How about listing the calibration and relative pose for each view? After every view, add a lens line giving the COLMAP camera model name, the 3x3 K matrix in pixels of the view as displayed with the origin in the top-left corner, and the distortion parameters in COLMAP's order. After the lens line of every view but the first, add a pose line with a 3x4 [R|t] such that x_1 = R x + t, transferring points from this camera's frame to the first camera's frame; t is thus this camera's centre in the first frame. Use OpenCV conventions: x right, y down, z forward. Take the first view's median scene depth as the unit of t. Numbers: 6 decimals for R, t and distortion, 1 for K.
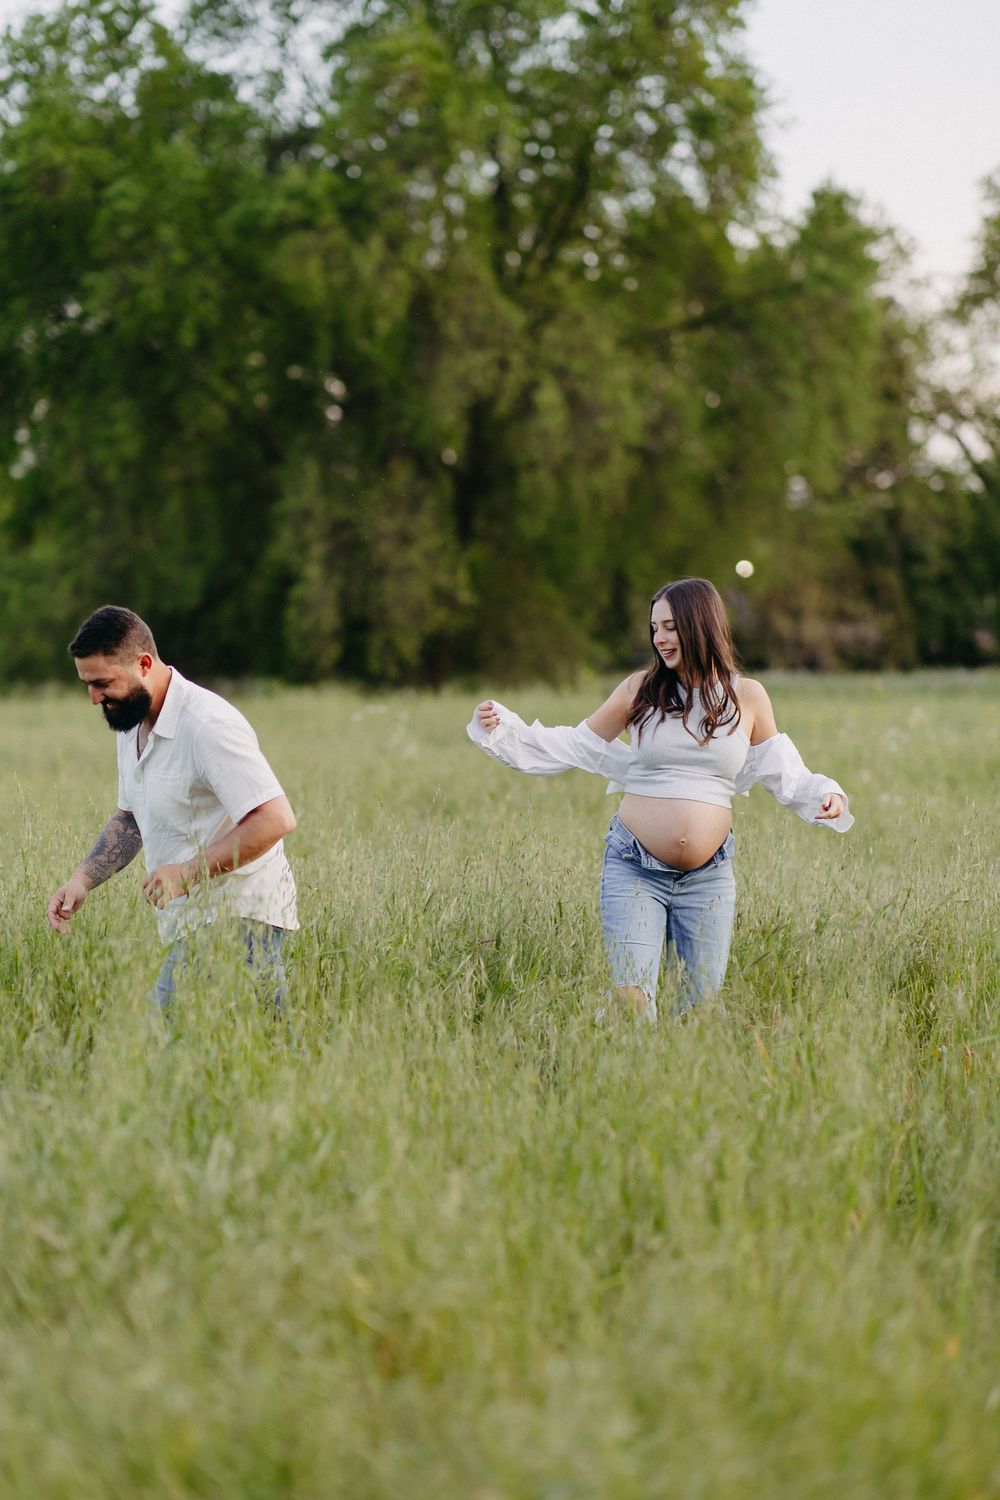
lens RADIAL K [[4726.3, 0, 637.2], [0, 4726.3, 833.9], [0, 0, 1]] dist [-0.014258, -0.924673]
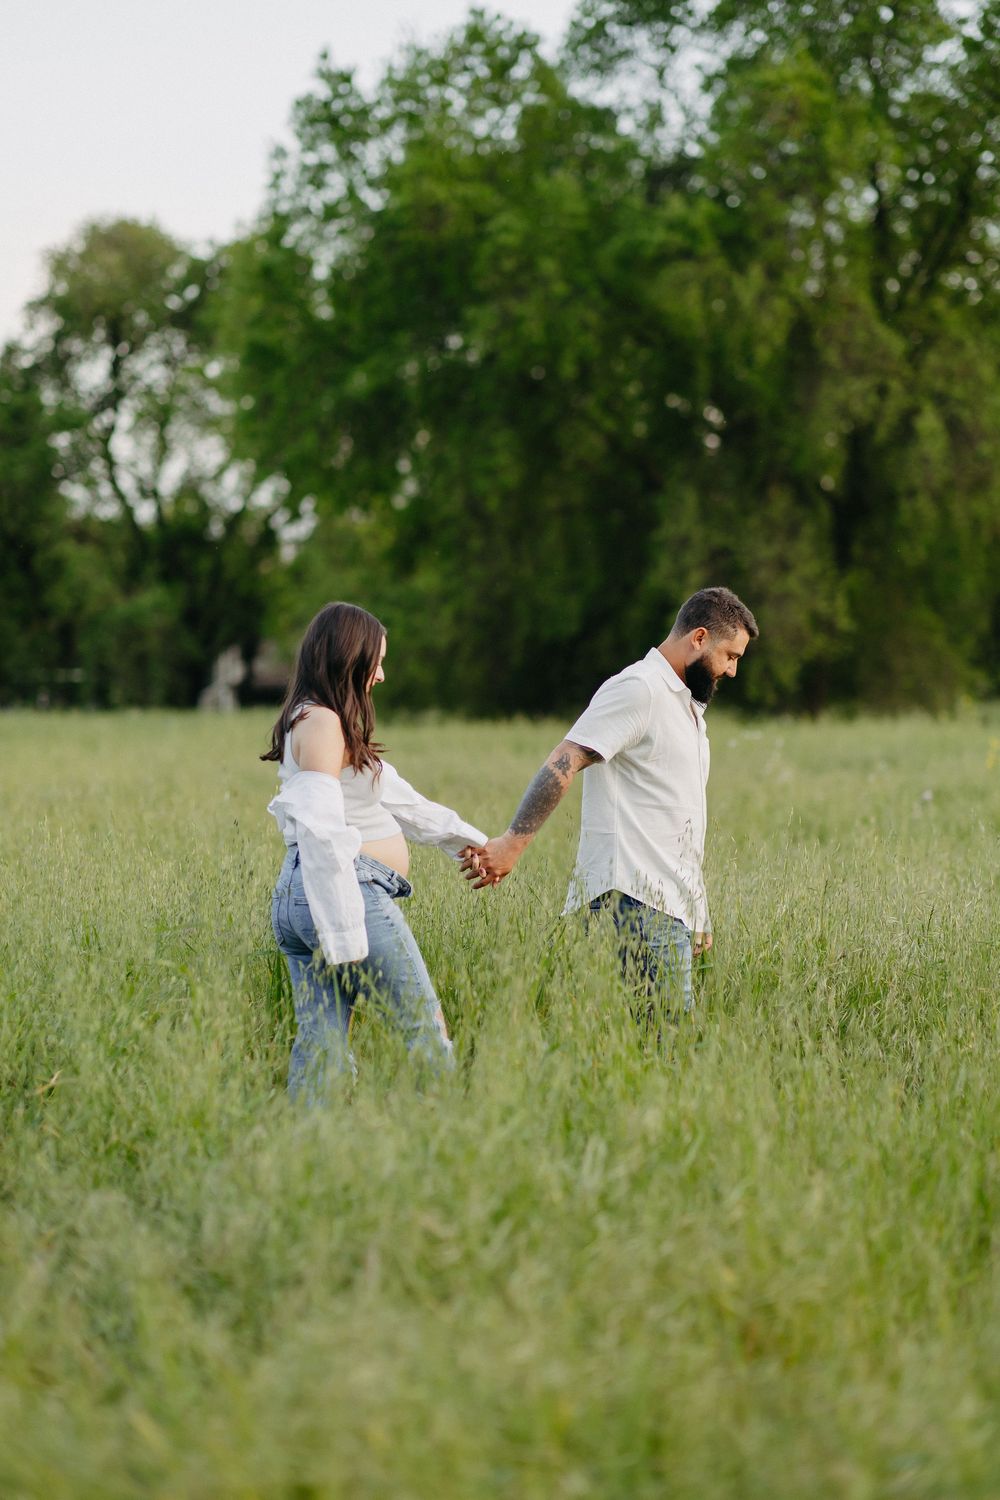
lens RADIAL K [[4702.9, 0, 226.9], [0, 4702.9, 750.8], [0, 0, 1]] dist [0.098377, -1.086278]
pose [[0.986096, 0.001266, -0.166169, 0.000570], [-0.005100, 0.999730, -0.022652, 0.000168], [0.166096, 0.023185, 0.985837, -0.005658]]
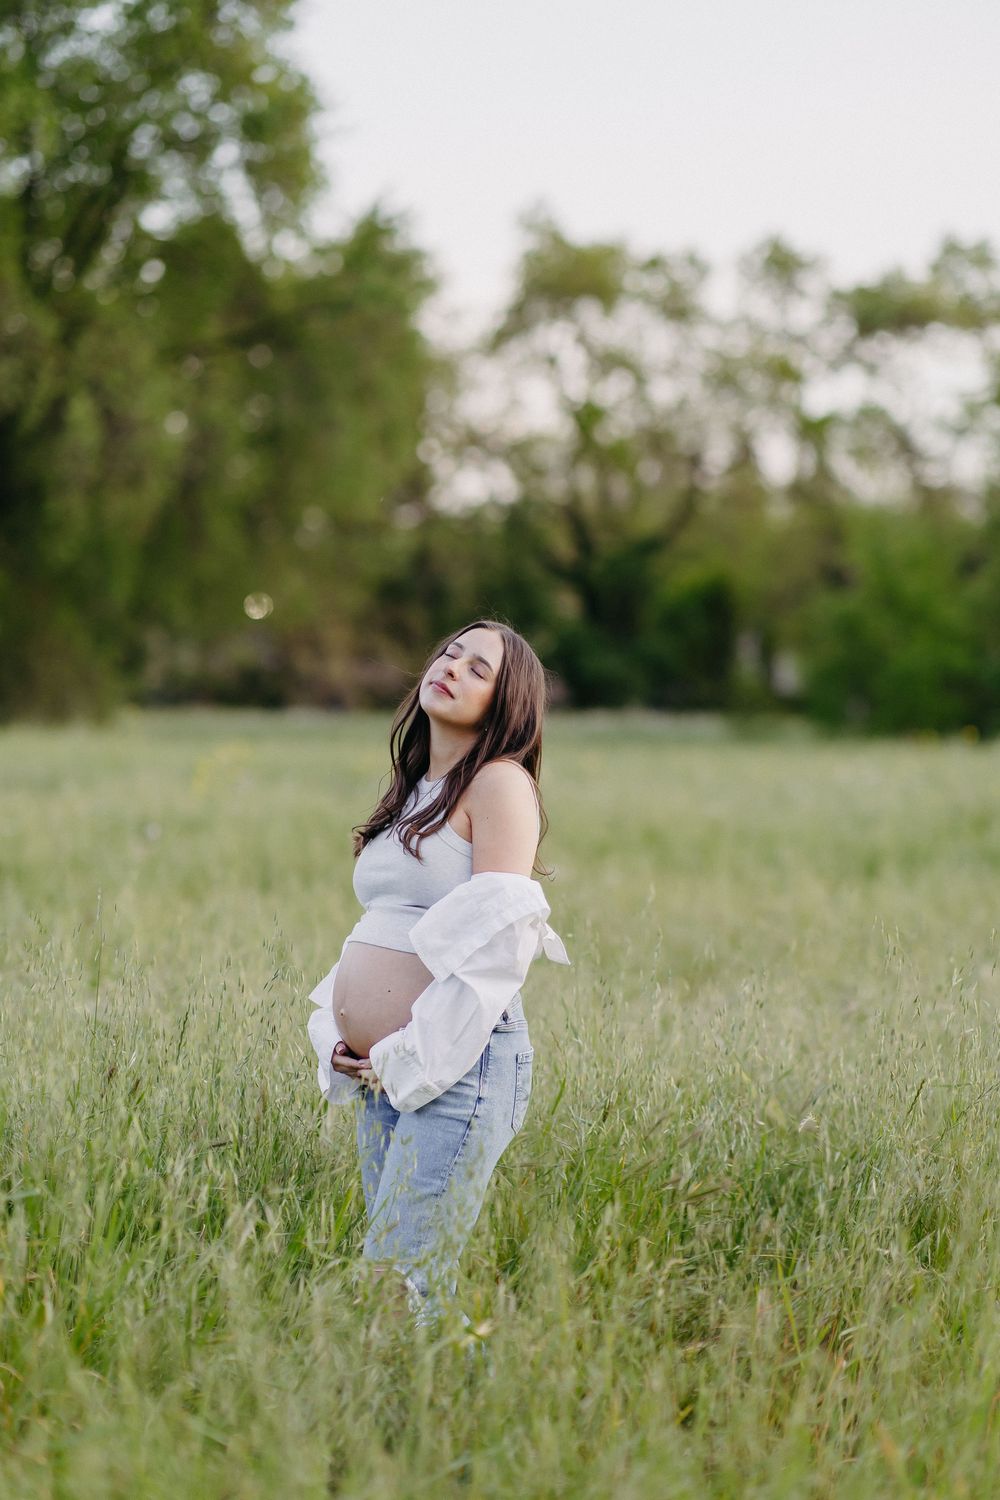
lens RADIAL K [[4581.9, 0, 739.6], [0, 4581.9, 706.9], [0, 0, 1]] dist [0.050164, 0.152437]
pose [[0.990063, 0.025334, 0.138327, -0.014428], [-0.020385, 0.999104, -0.037083, -0.004100], [-0.139143, 0.033894, 0.989692, 0.098205]]
